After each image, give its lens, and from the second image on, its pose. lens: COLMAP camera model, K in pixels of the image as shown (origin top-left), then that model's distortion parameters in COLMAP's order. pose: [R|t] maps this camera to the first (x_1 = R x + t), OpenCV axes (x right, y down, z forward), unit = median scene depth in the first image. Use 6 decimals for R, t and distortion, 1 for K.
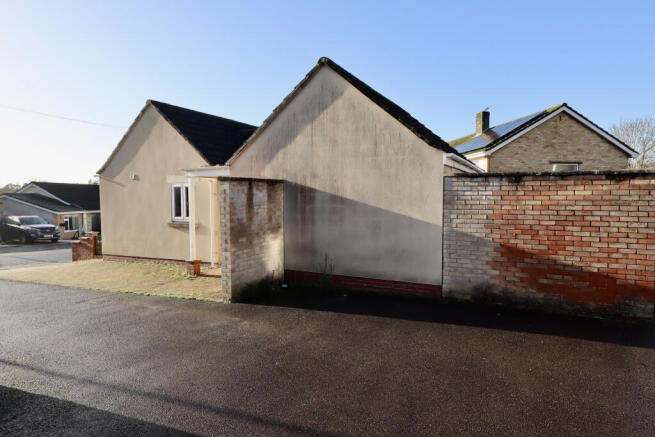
lens RADIAL K [[408.0, 0, 327.5], [0, 408.0, 219.8], [0, 0, 1]] dist [-0.000326, -0.000384]
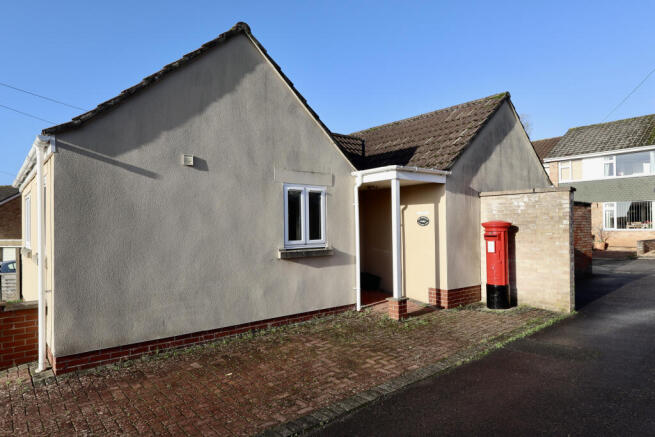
lens RADIAL K [[408.0, 0, 327.8], [0, 408.0, 219.6], [0, 0, 1]] dist [-0.000326, -0.000384]
pose [[0.403809, 0.015906, 0.914705, -0.883045], [0.053961, 0.997694, -0.041171, -0.011552], [-0.913250, 0.065984, 0.402020, 0.717037]]
